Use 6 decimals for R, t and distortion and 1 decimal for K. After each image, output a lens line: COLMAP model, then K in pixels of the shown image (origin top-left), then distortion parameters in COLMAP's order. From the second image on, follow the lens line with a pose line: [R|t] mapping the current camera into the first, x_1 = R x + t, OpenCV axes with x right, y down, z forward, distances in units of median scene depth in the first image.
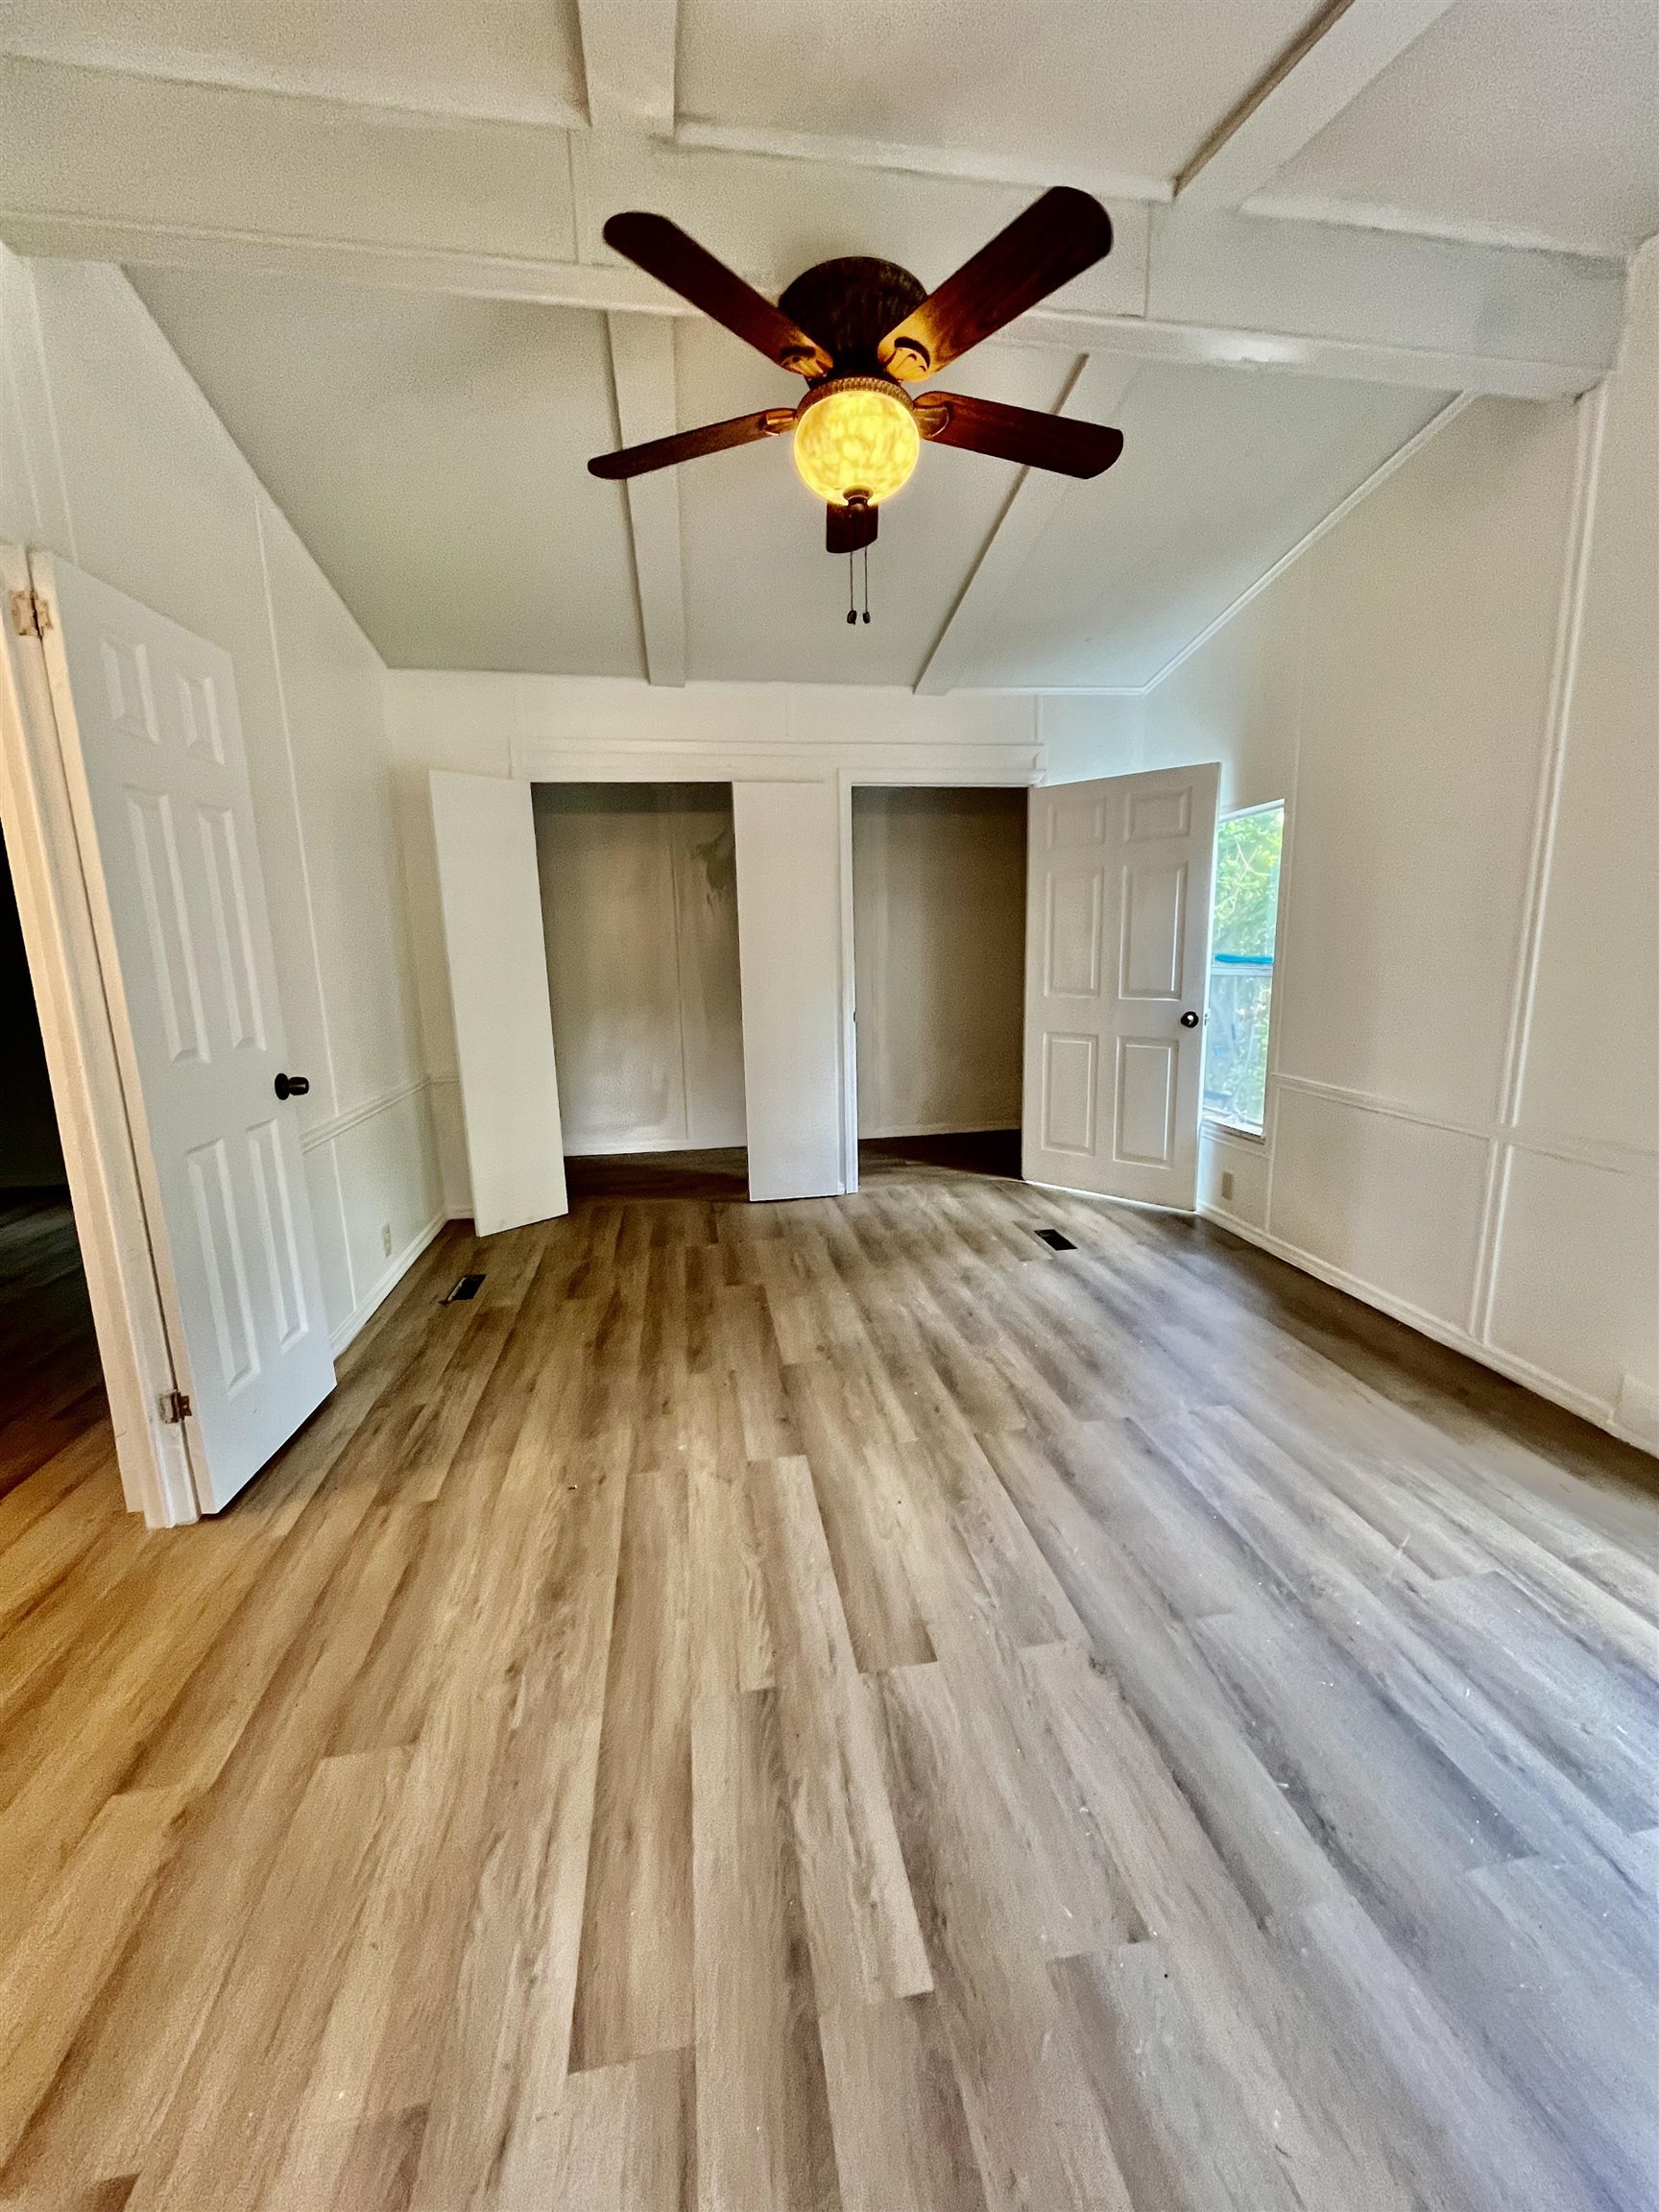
lens RADIAL K [[895.0, 0, 835.8], [0, 895.0, 1114.1], [0, 0, 1]] dist [-0.000732, -0.000590]
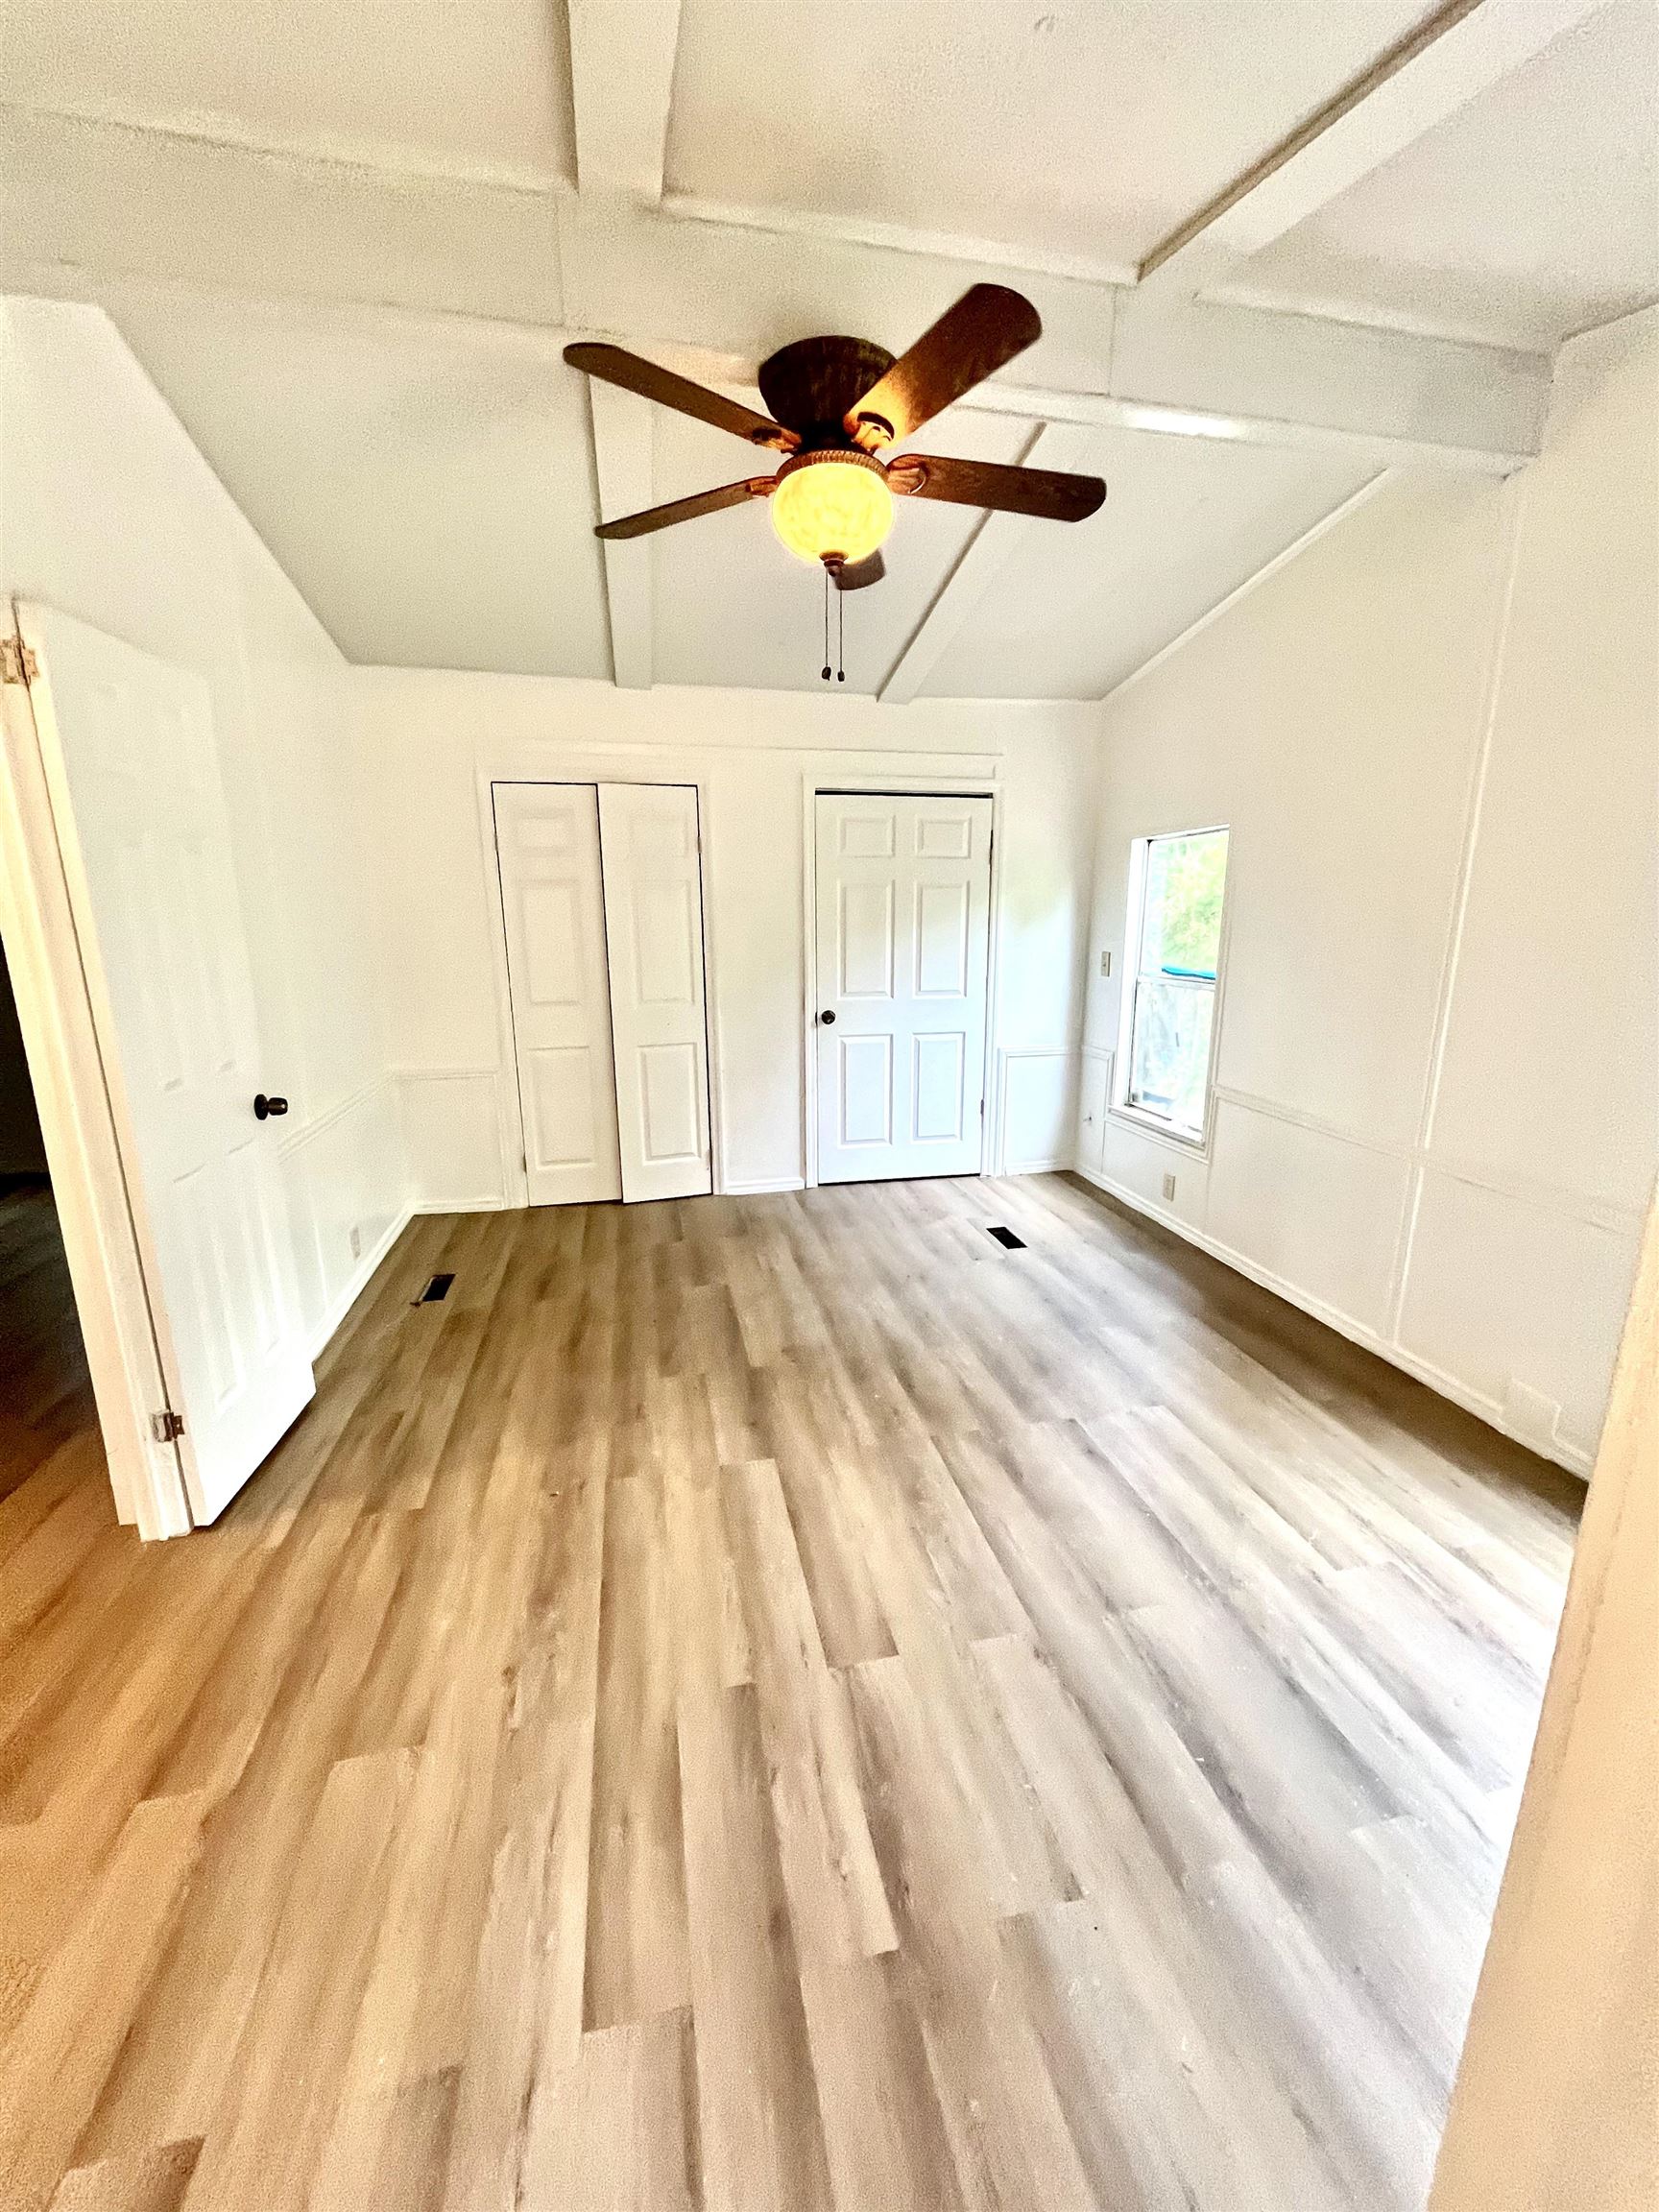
lens RADIAL K [[895.0, 0, 834.5], [0, 895.0, 1112.5], [0, 0, 1]] dist [-0.000732, -0.000590]
pose [[0.998606, 0.007317, 0.052270, -0.025429], [-0.009183, 0.999326, 0.035552, -0.087378], [-0.051975, -0.035982, 0.998000, -0.068737]]
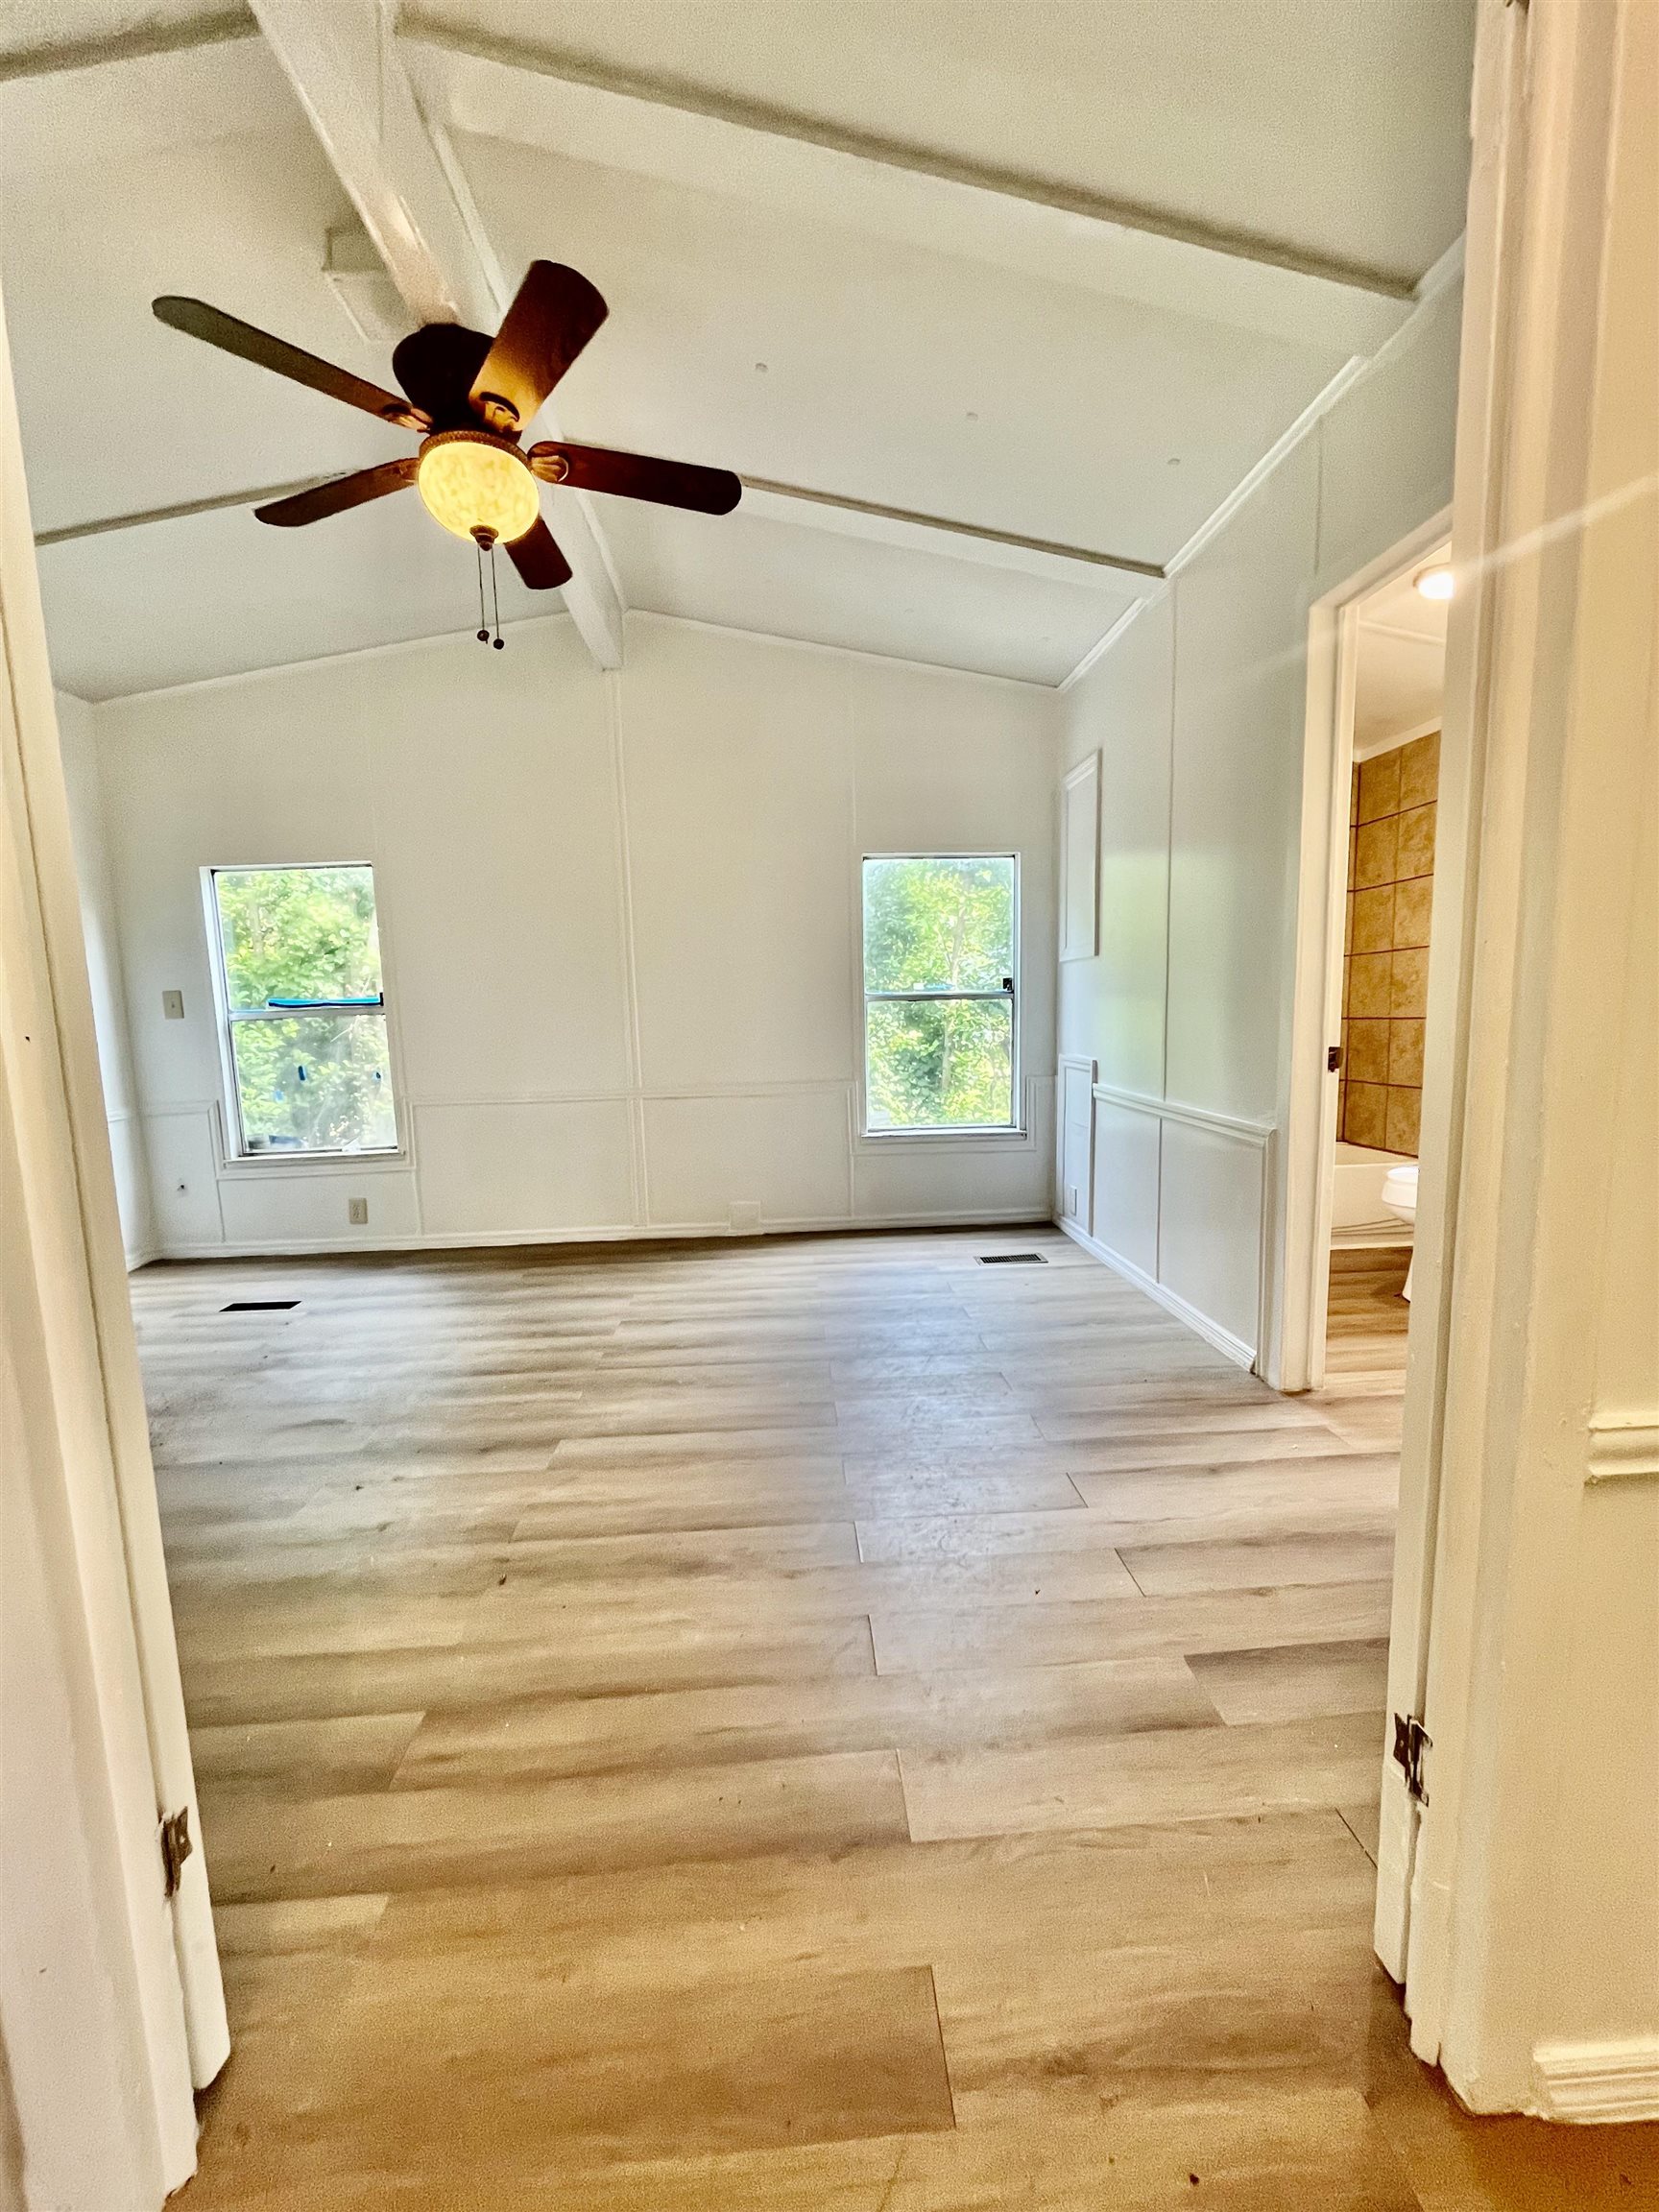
lens RADIAL K [[895.0, 0, 848.3], [0, 895.0, 1106.7], [0, 0, 1]] dist [-0.000732, -0.000590]
pose [[0.101445, -0.089132, 0.990840, -1.166892], [0.212992, 0.974830, 0.065885, 0.029036], [-0.971773, 0.204357, 0.117876, 0.609543]]
